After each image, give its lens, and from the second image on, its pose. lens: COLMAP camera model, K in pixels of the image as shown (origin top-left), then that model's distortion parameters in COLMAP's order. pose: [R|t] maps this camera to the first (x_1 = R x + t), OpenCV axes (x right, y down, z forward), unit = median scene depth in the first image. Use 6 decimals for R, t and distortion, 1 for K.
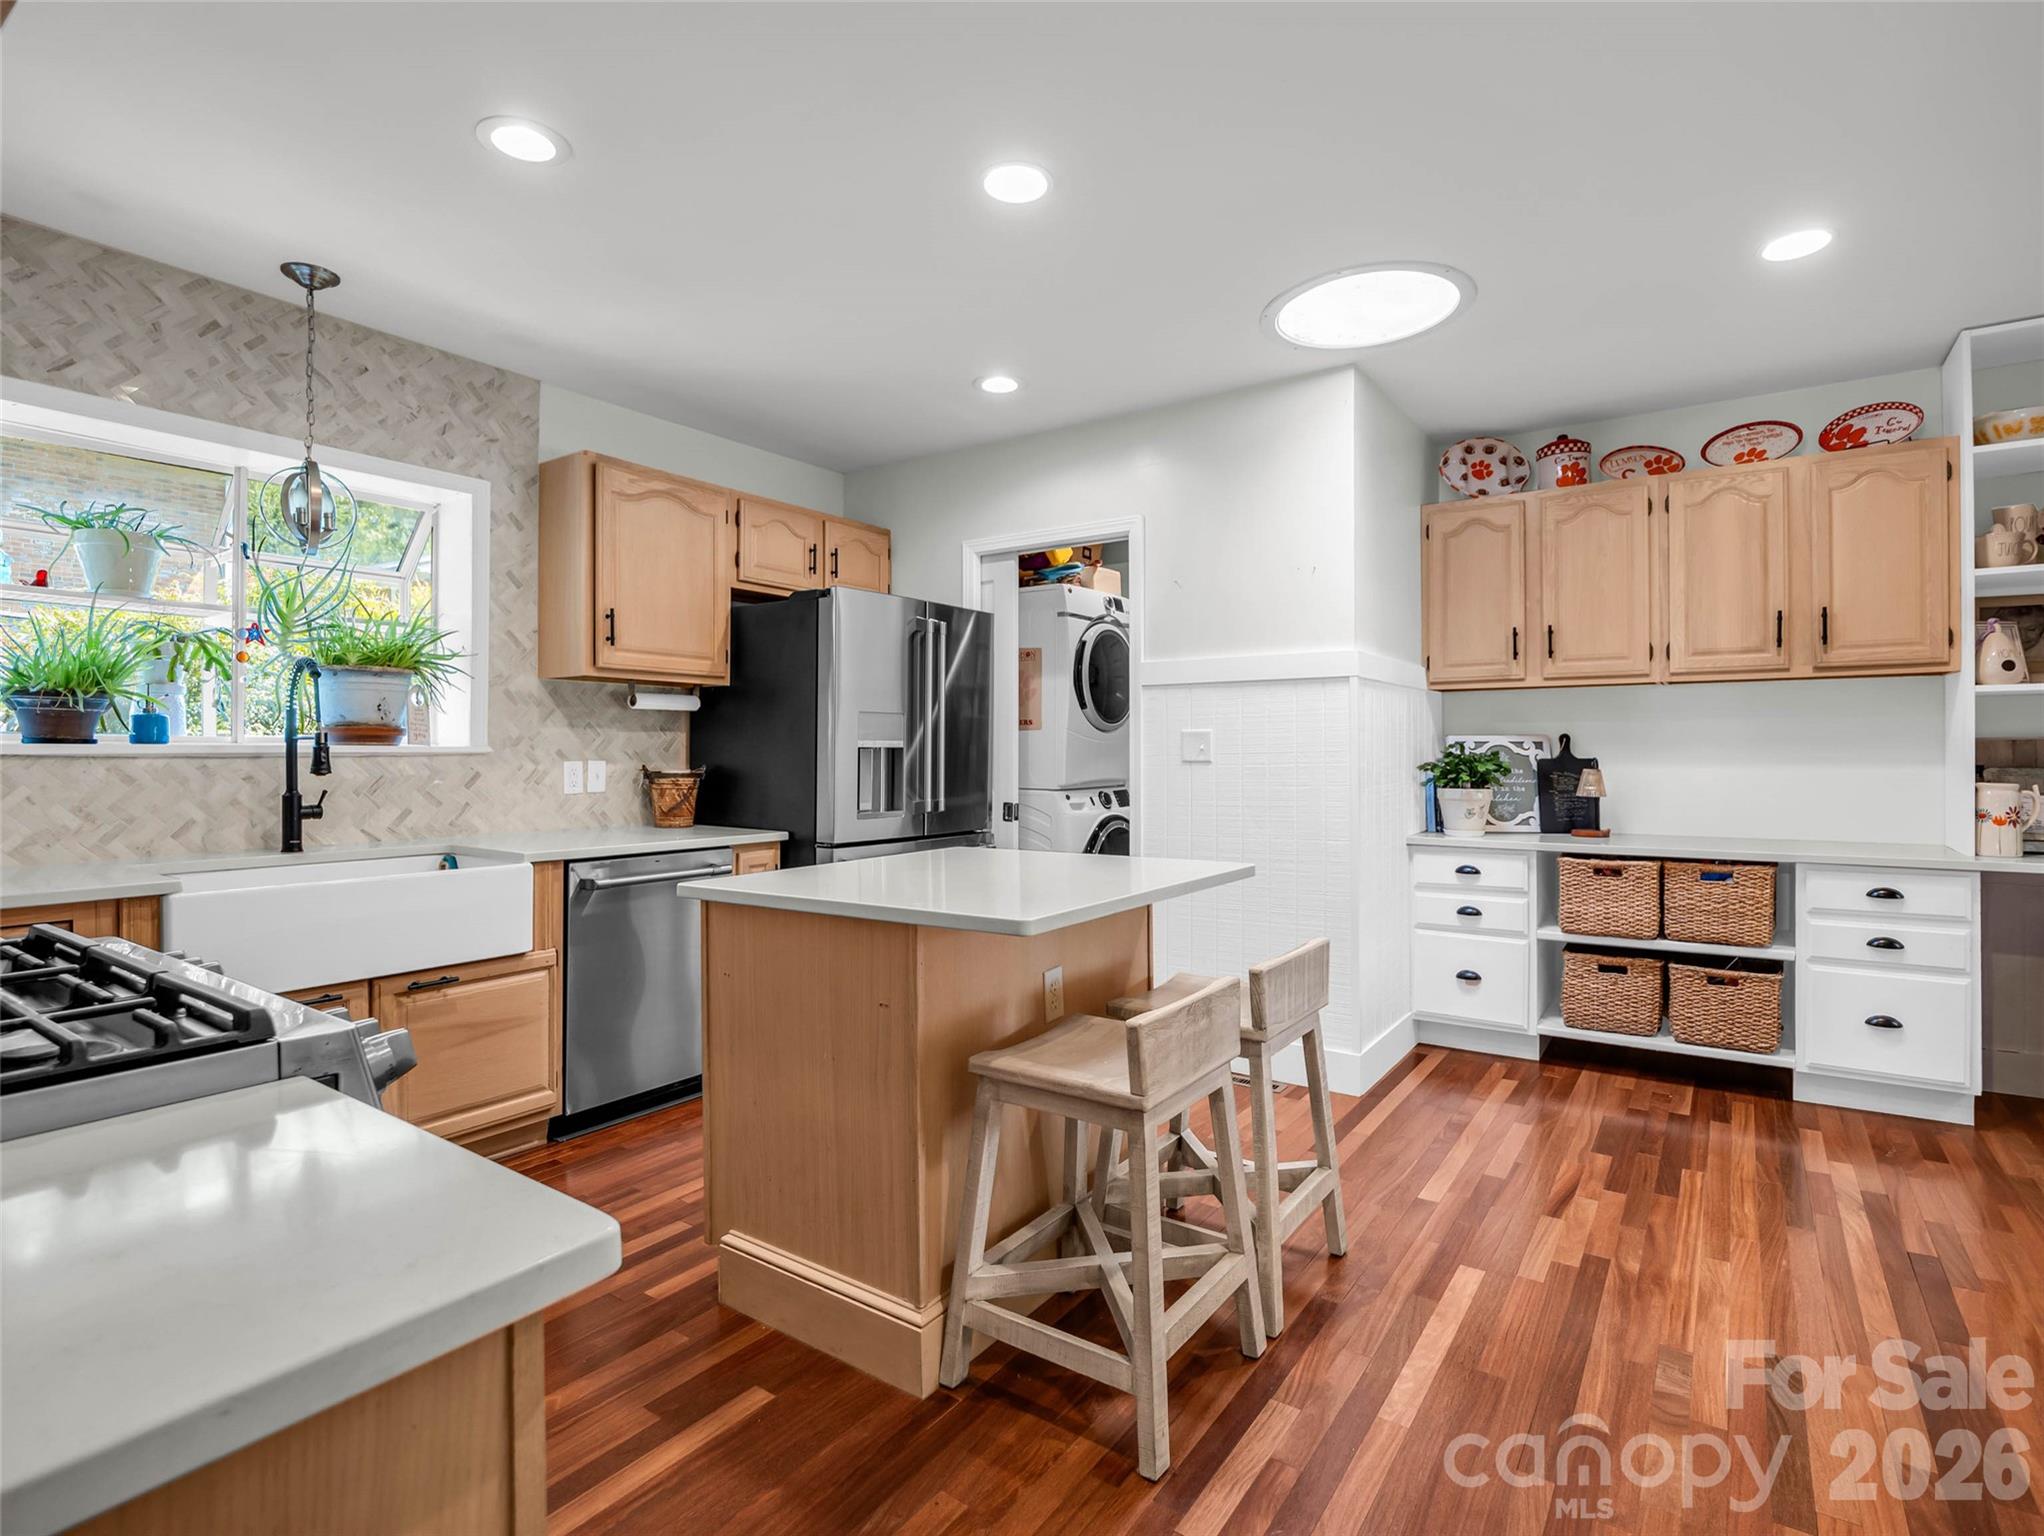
lens RADIAL K [[1026.8, 0, 1018.0], [0, 1026.8, 748.5], [0, 0, 1]] dist [-0.006092, -0.001130]
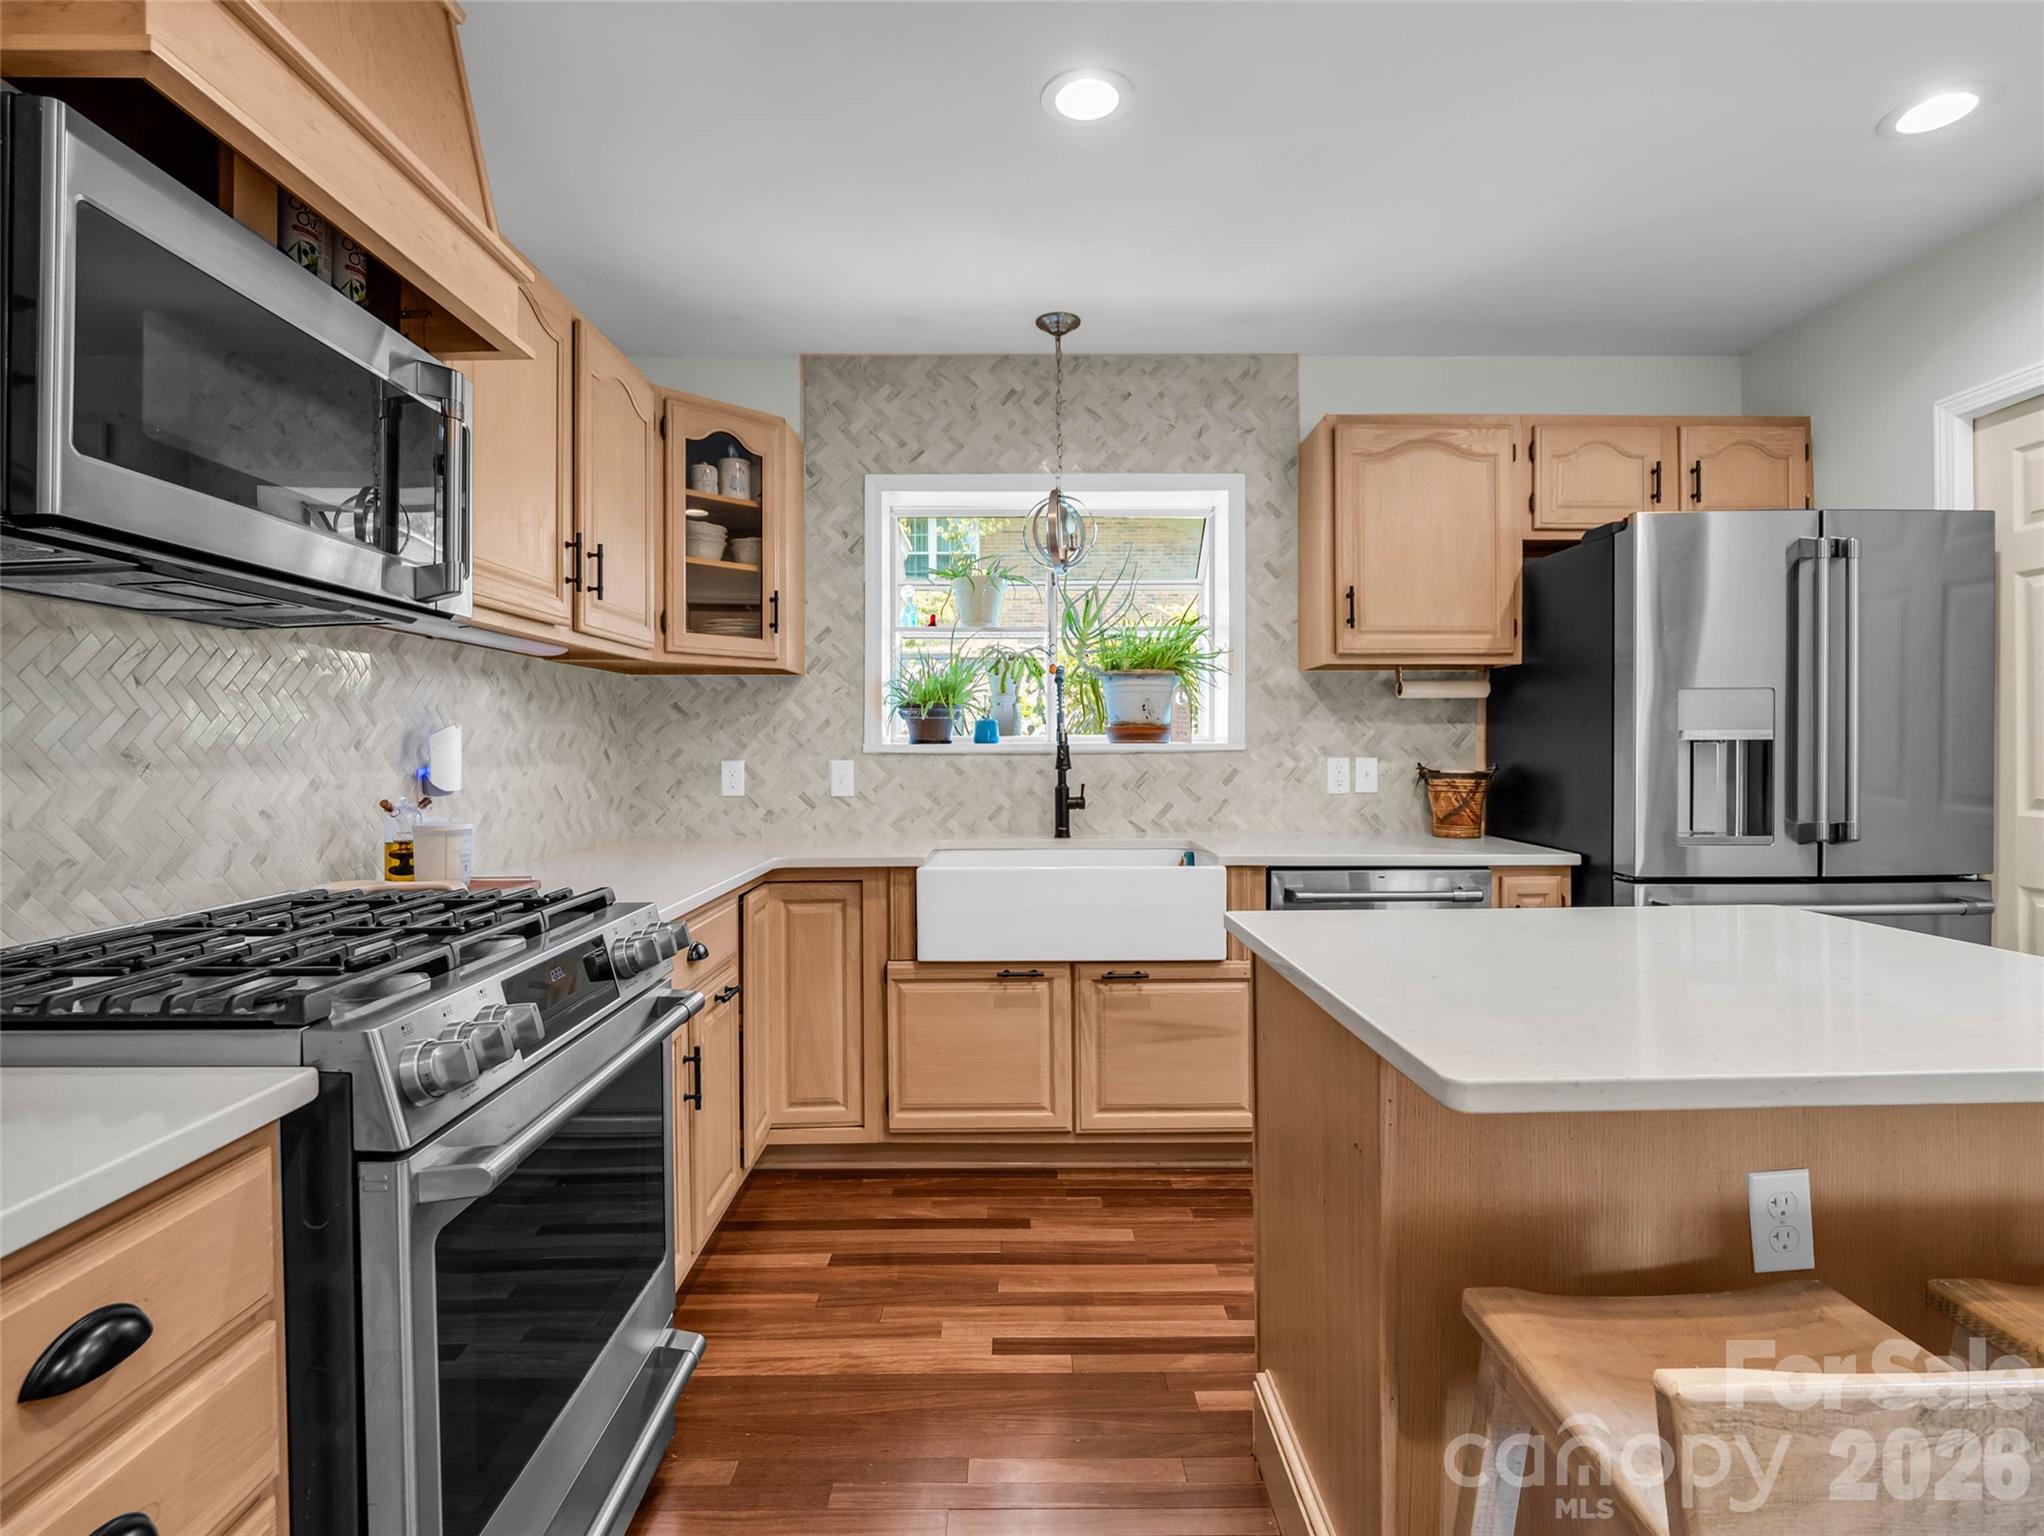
lens RADIAL K [[1004.6, 0, 1022.6], [0, 1004.6, 751.7], [0, 0, 1]] dist [-0.001197, -0.008639]
pose [[0.581289, 0.000166, -0.813697, 0.143913], [0.007610, 0.999955, 0.005641, -0.000807], [0.813661, -0.009471, 0.581262, 0.262135]]
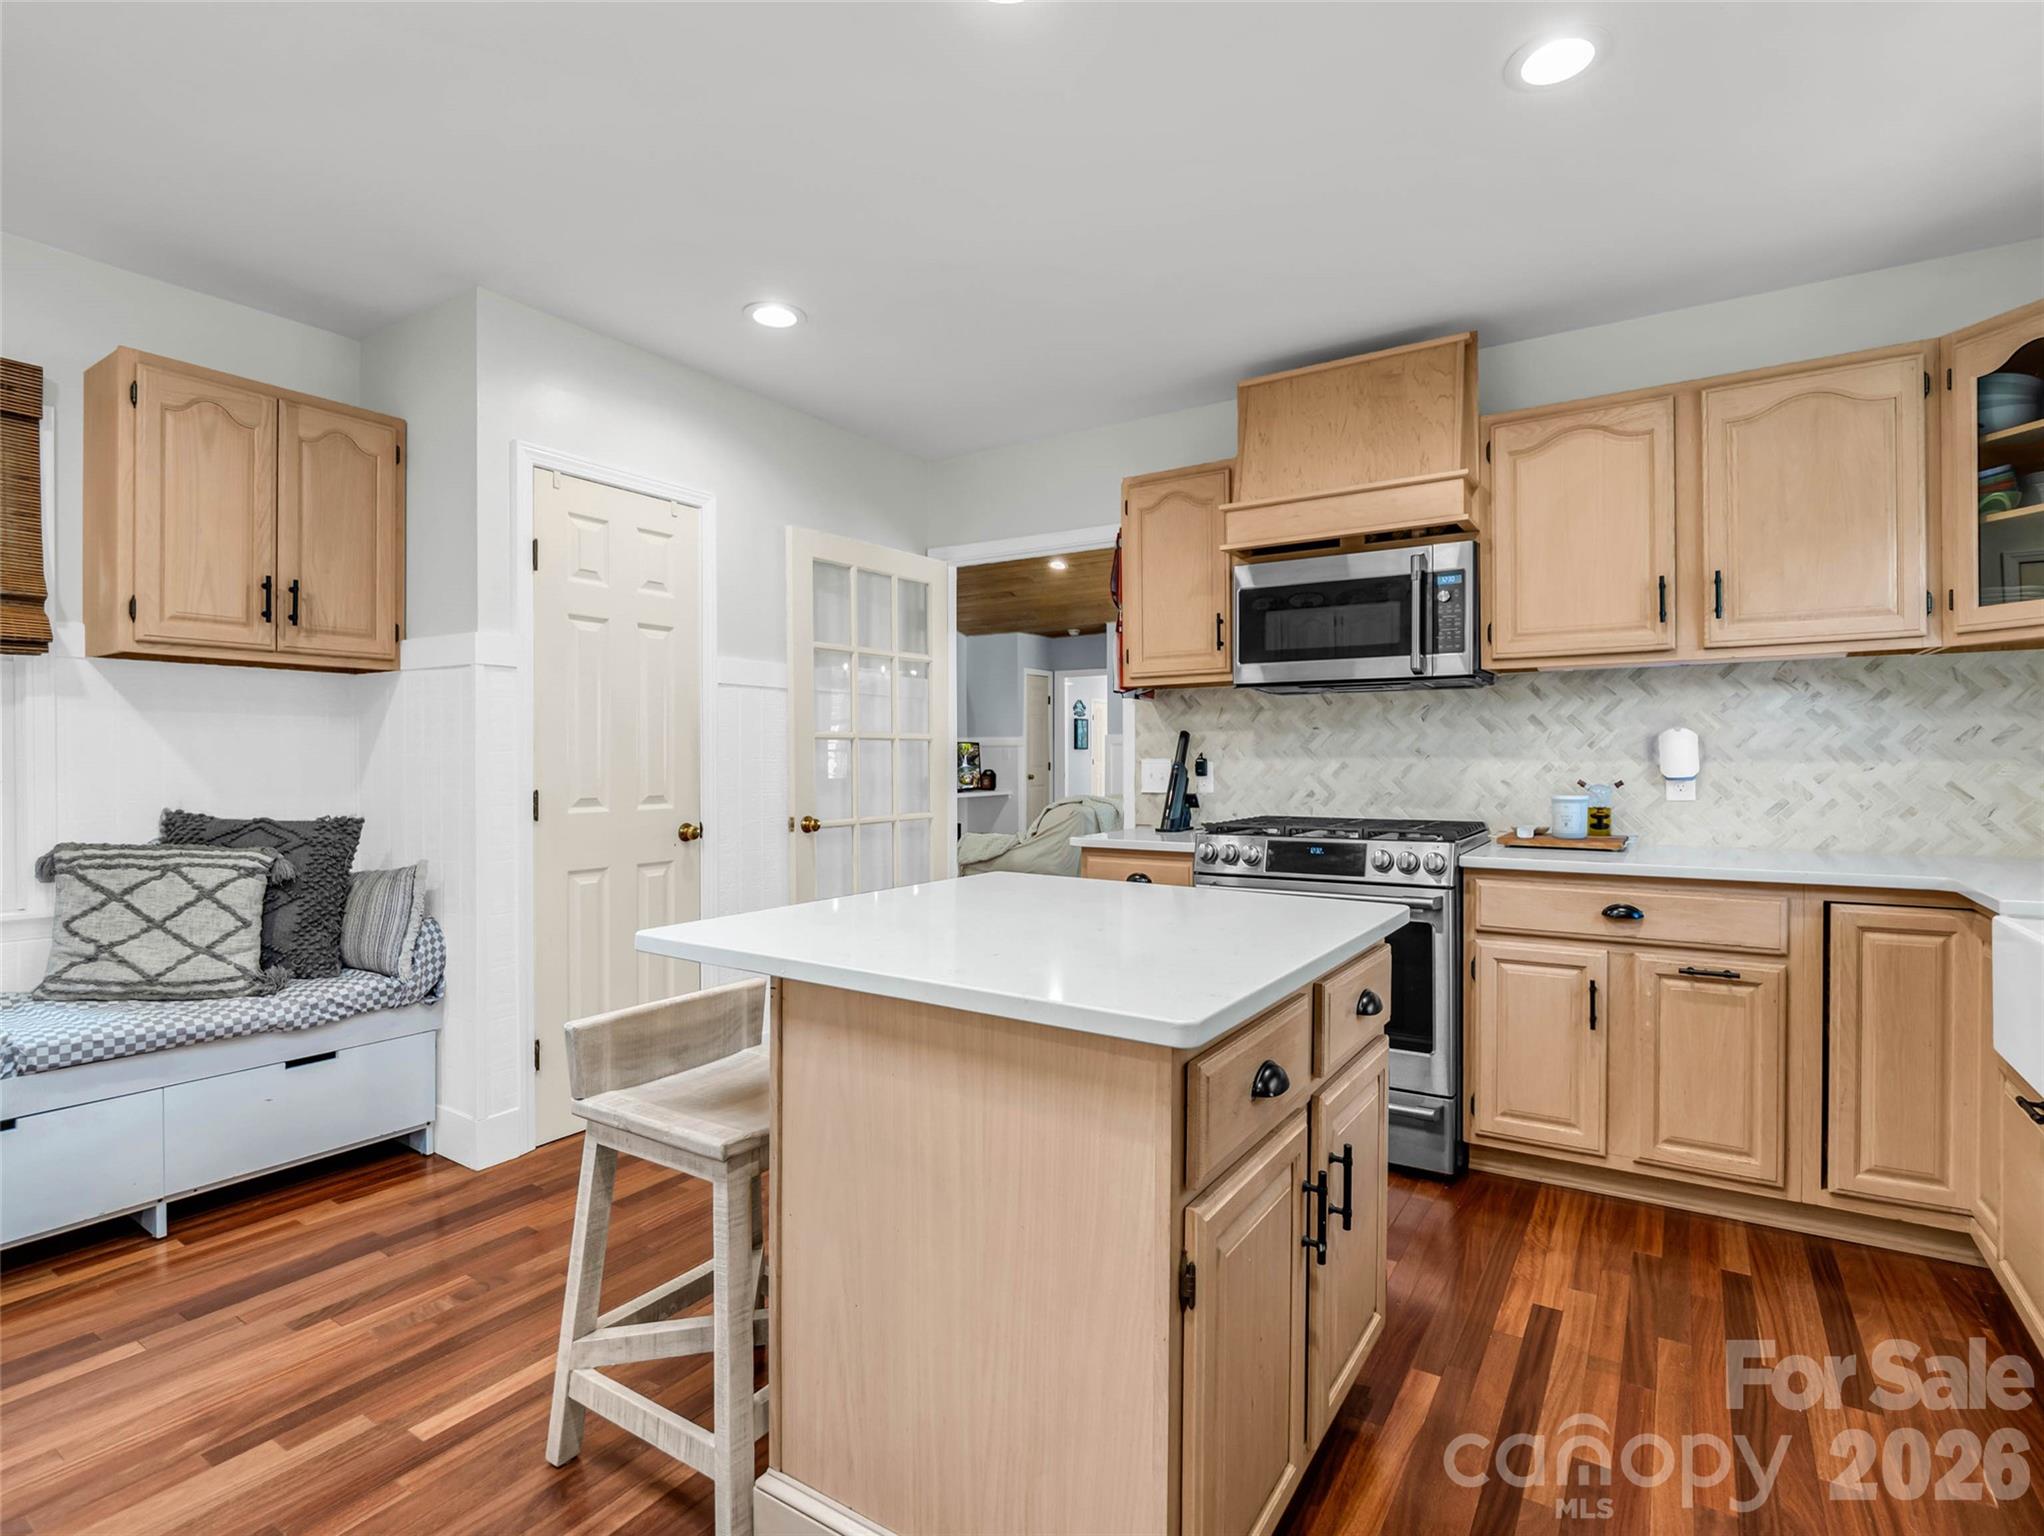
lens RADIAL K [[1015.0, 0, 1016.3], [0, 1015.0, 764.5], [0, 0, 1]] dist [-0.006631, -0.000494]
pose [[-0.999712, 0.006370, -0.023121, 0.004261], [0.006271, 0.999971, 0.004338, 0.006362], [0.023148, 0.004192, -0.999723, 1.183914]]
